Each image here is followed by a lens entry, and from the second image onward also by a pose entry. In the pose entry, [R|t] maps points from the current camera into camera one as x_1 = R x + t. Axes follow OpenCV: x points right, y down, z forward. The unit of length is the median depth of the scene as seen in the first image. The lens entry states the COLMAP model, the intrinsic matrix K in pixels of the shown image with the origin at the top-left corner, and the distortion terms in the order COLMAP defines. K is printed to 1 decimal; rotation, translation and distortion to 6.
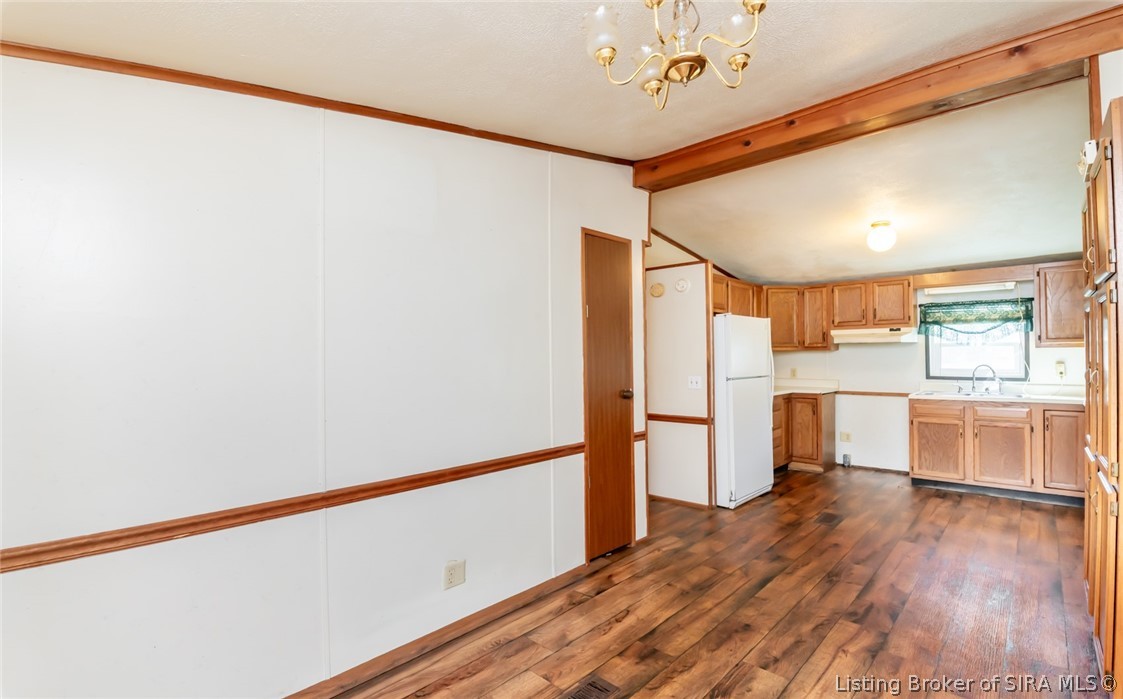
lens RADIAL K [[499.2, 0, 559.4], [0, 499.2, 356.9], [0, 0, 1]] dist [-0.041856, -0.000486]
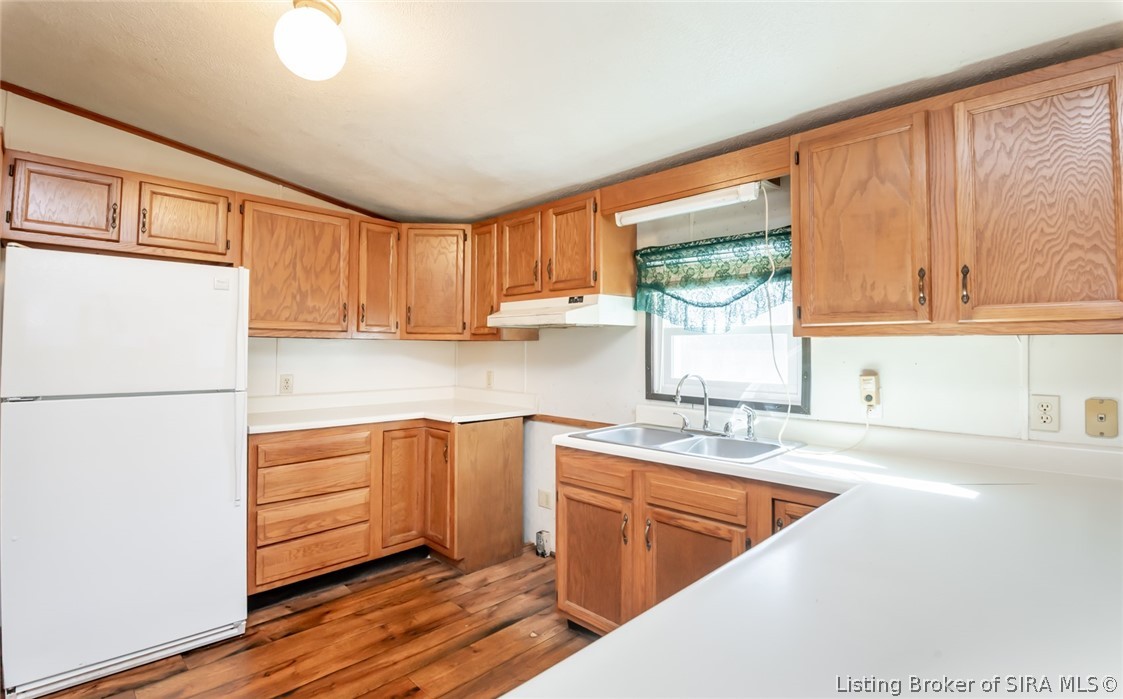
lens RADIAL K [[513.2, 0, 580.6], [0, 513.2, 349.0], [0, 0, 1]] dist [-0.021303, -0.001406]
pose [[0.999662, 0.015225, 0.021051, 0.699945], [-0.015189, 0.999883, -0.001859, -0.004221], [-0.021077, 0.001538, 0.999777, 0.488598]]
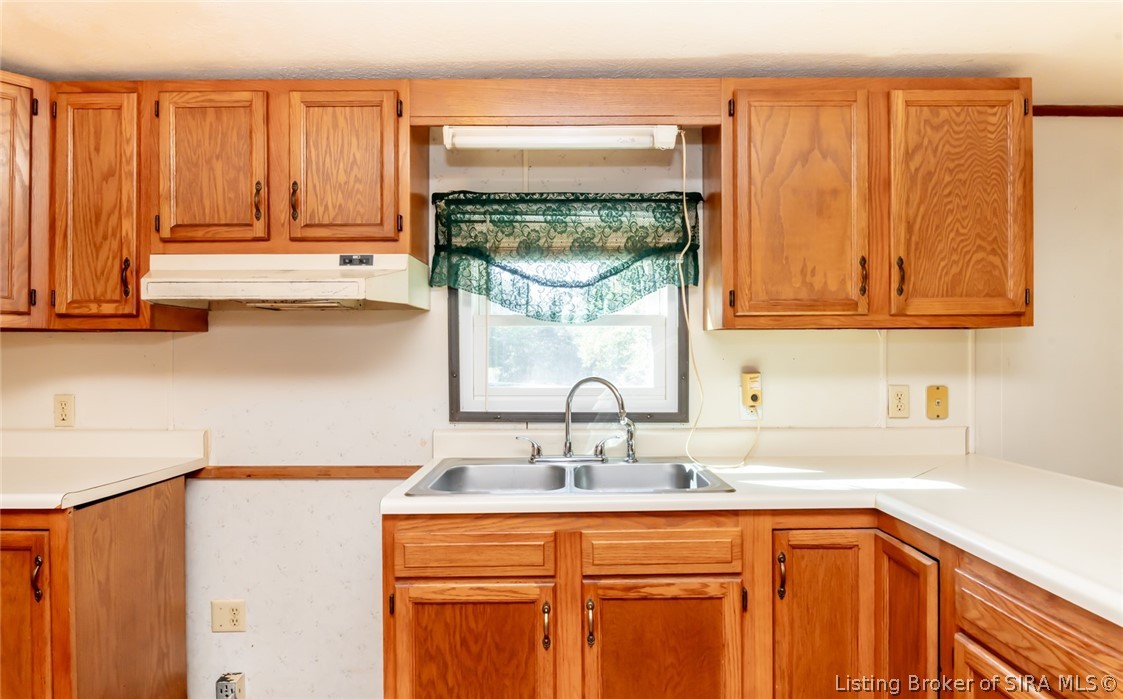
lens RADIAL K [[615.1, 0, 561.4], [0, 615.1, 359.7], [0, 0, 1]] dist [-0.003851, -0.001883]
pose [[0.716268, 0.001760, 0.697823, 0.532605], [-0.003088, 0.999995, 0.000647, 0.003252], [-0.697819, -0.002618, 0.716270, 0.670102]]
